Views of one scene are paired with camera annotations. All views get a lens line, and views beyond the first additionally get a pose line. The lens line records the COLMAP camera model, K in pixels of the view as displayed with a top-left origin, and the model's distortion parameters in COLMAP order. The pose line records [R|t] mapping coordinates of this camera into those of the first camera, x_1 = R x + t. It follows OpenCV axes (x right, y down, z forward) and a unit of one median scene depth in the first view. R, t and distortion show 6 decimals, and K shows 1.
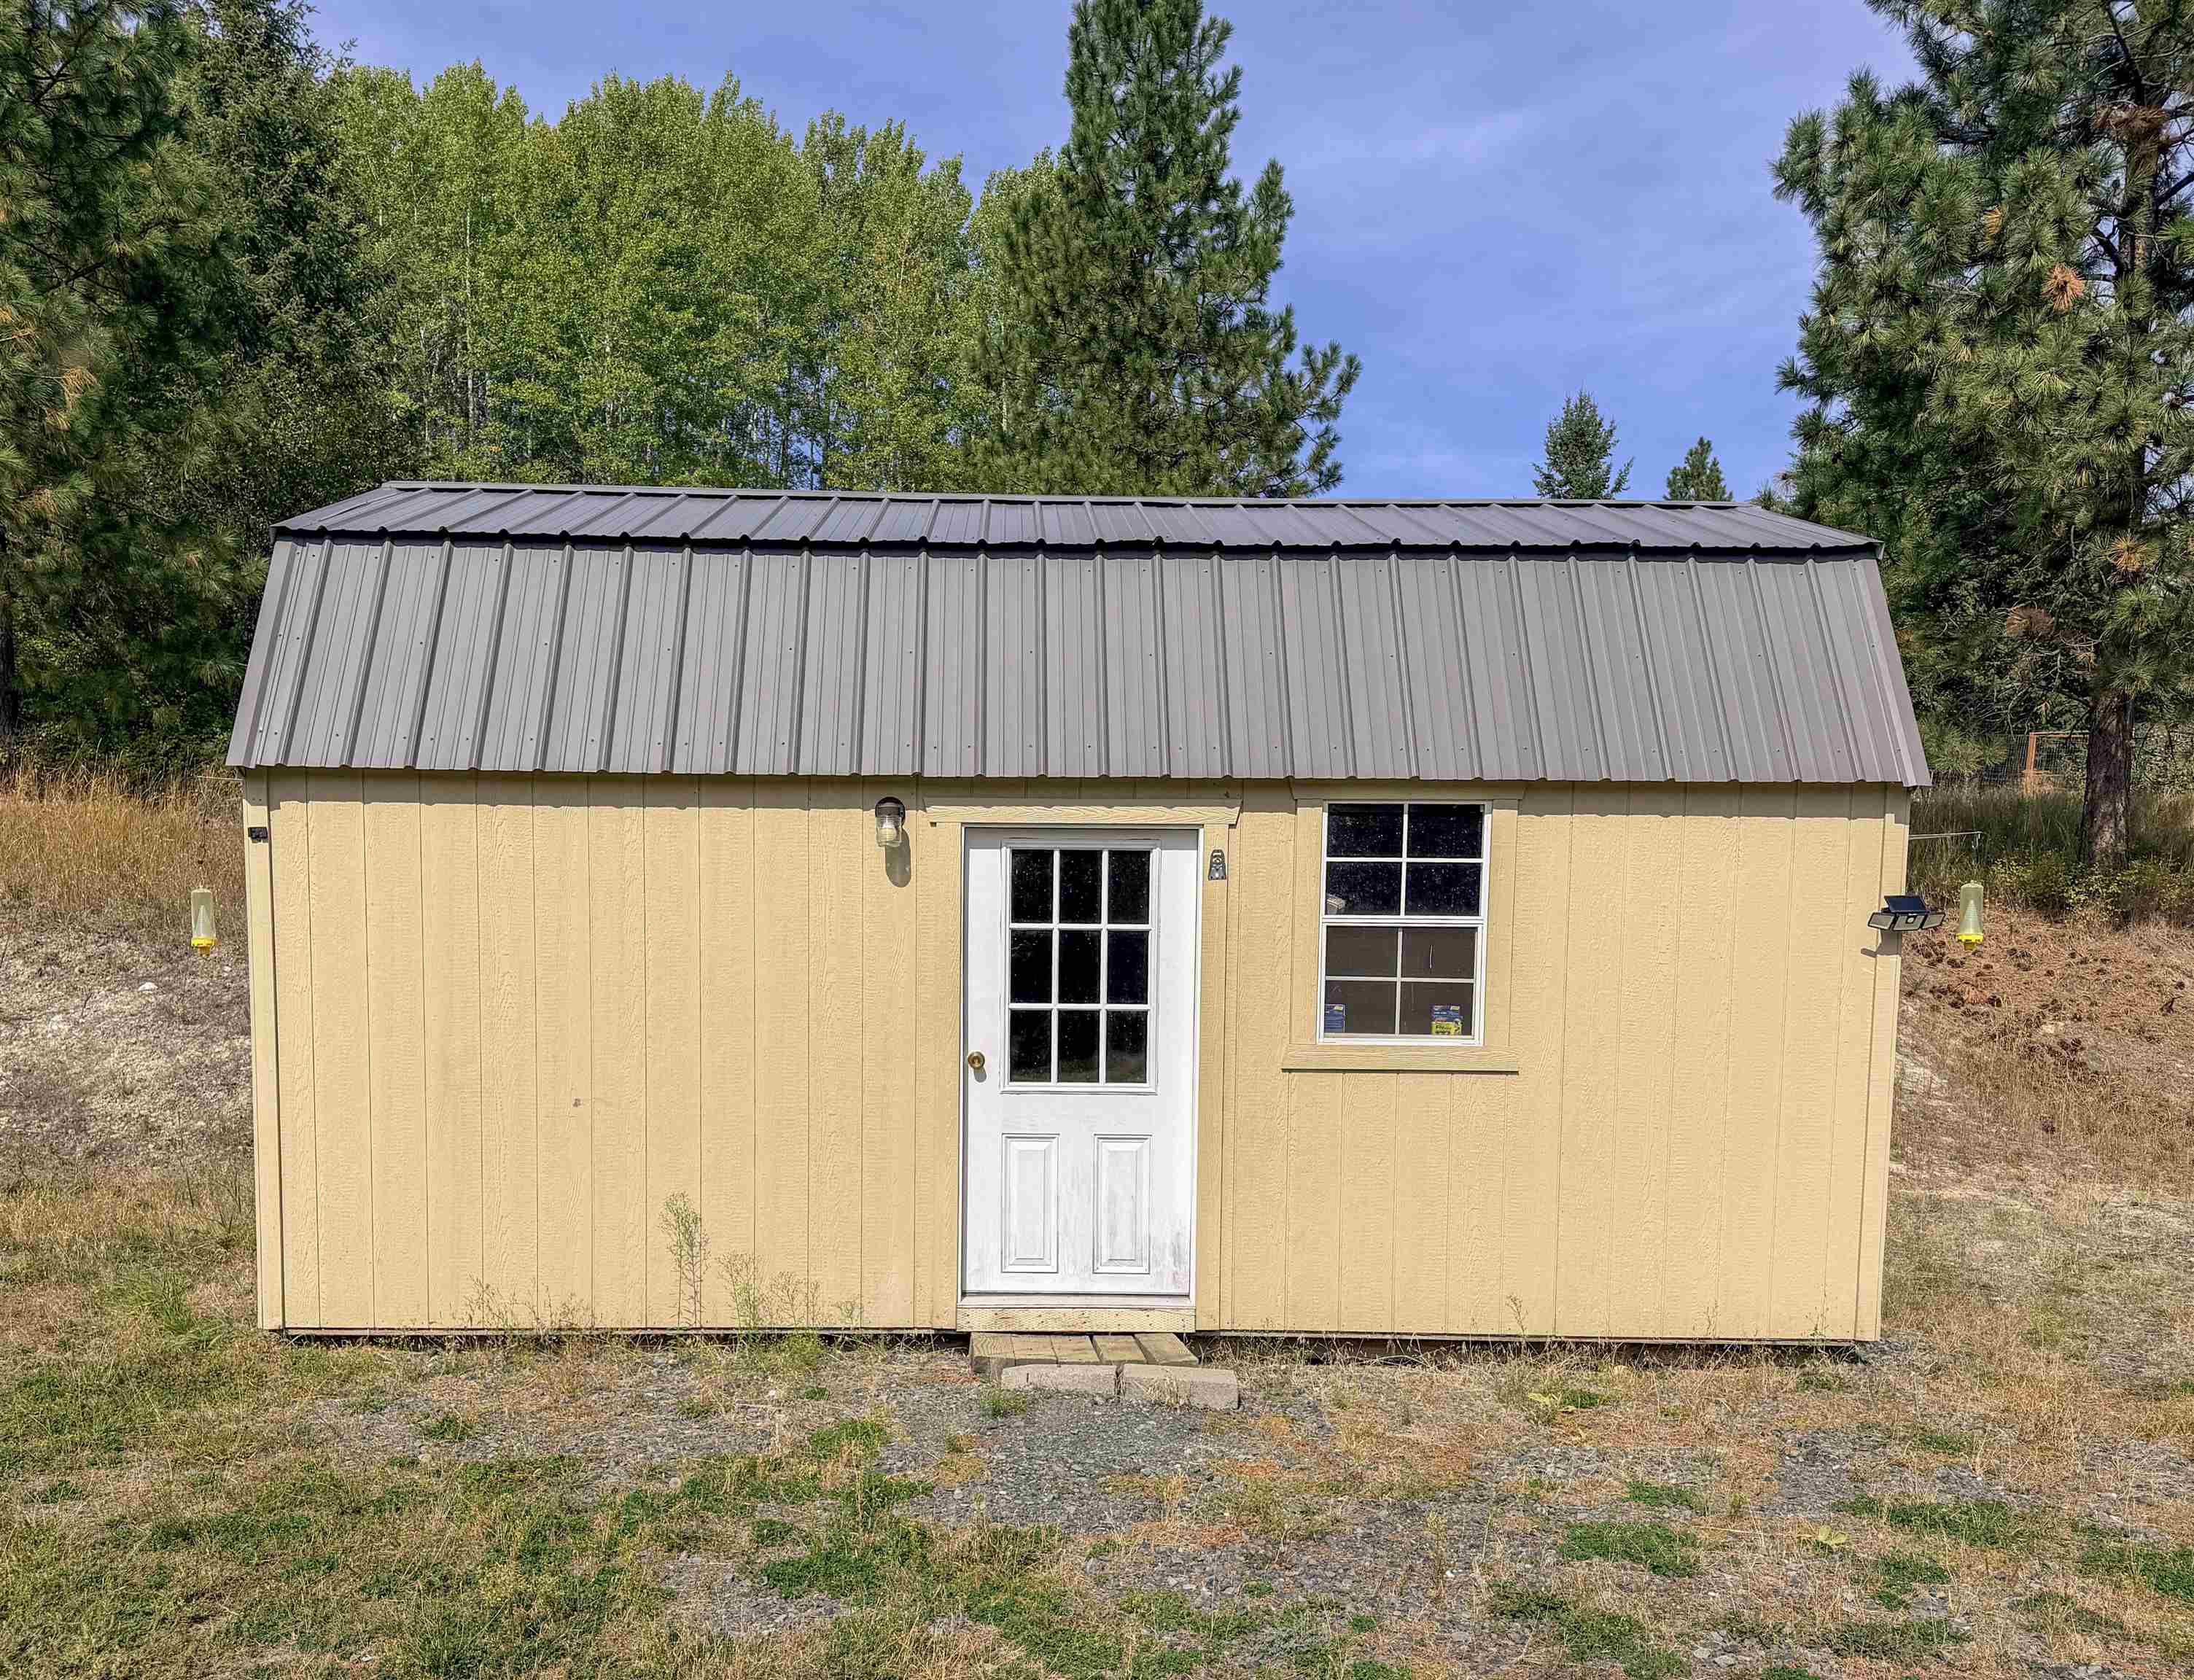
lens RADIAL K [[1677.9, 0, 1095.1], [0, 1677.9, 1099.6], [0, 0, 1]] dist [0.061495, -0.059463]
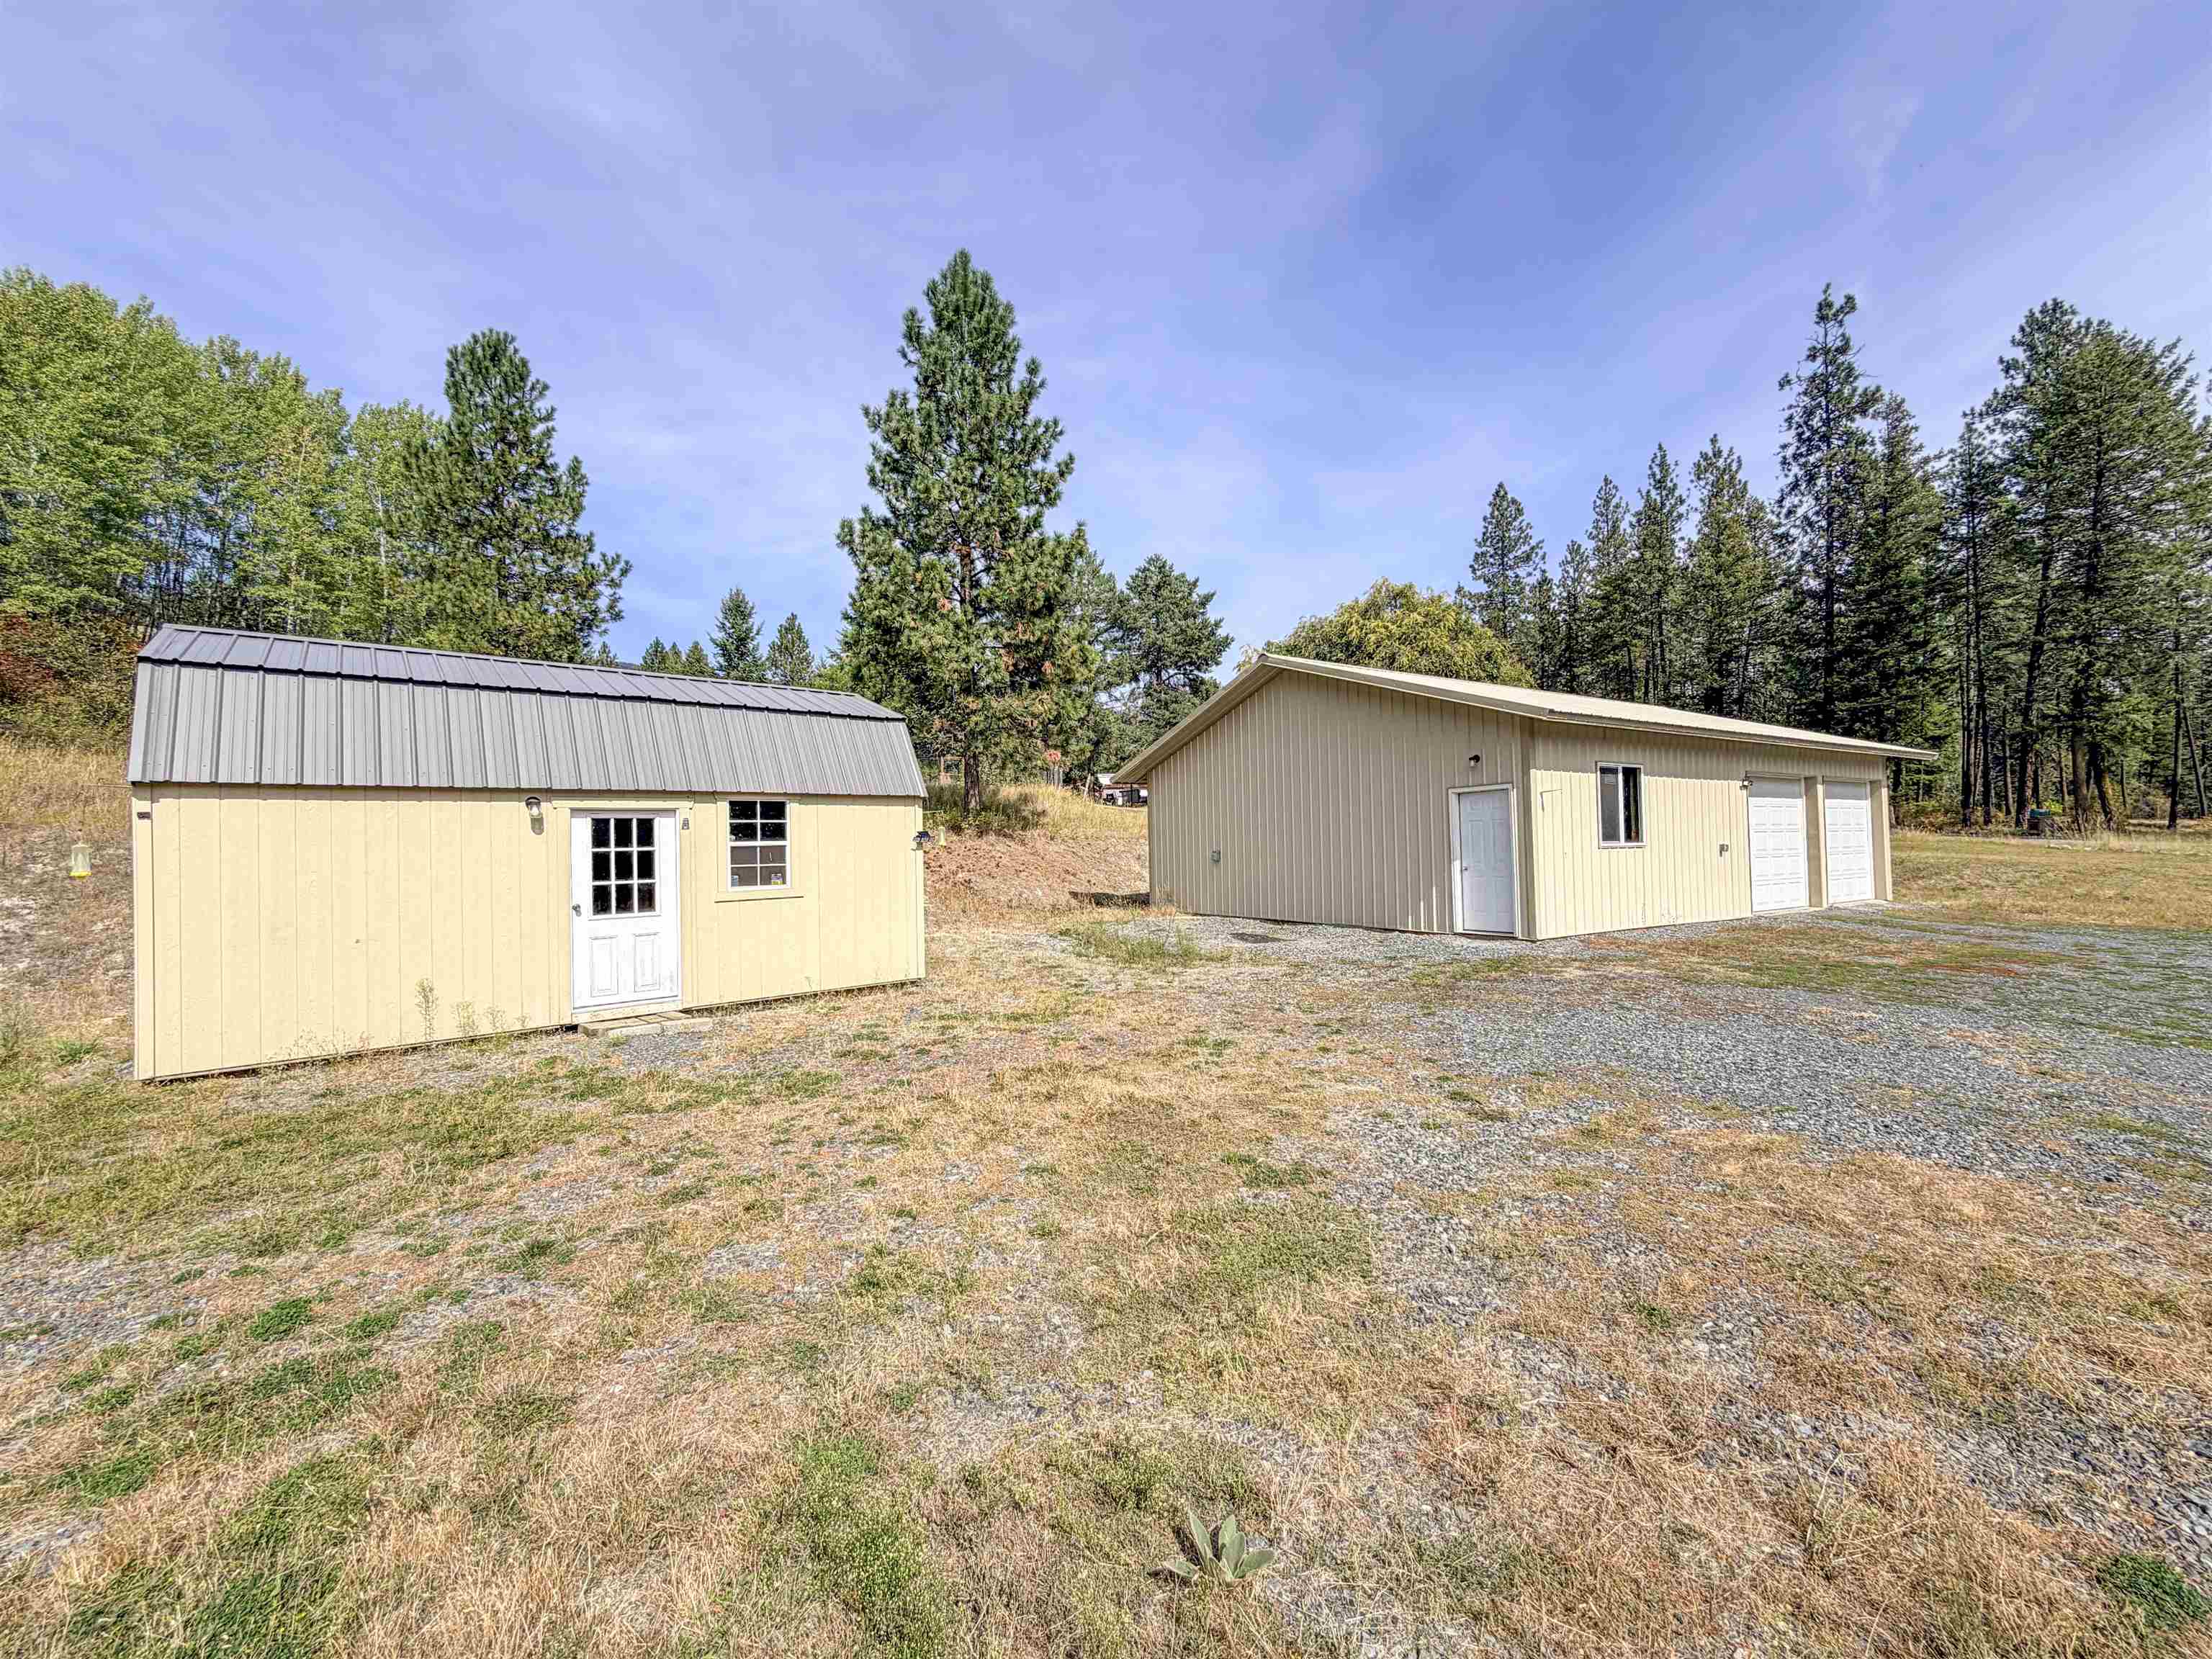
lens RADIAL K [[918.8, 0, 1098.5], [0, 918.8, 829.7], [0, 0, 1]] dist [0.001418, 0.000146]
pose [[0.781085, -0.018380, 0.624154, -0.161995], [0.085887, 0.993228, -0.078234, 0.017742], [-0.618490, 0.114715, 0.777374, -0.253374]]
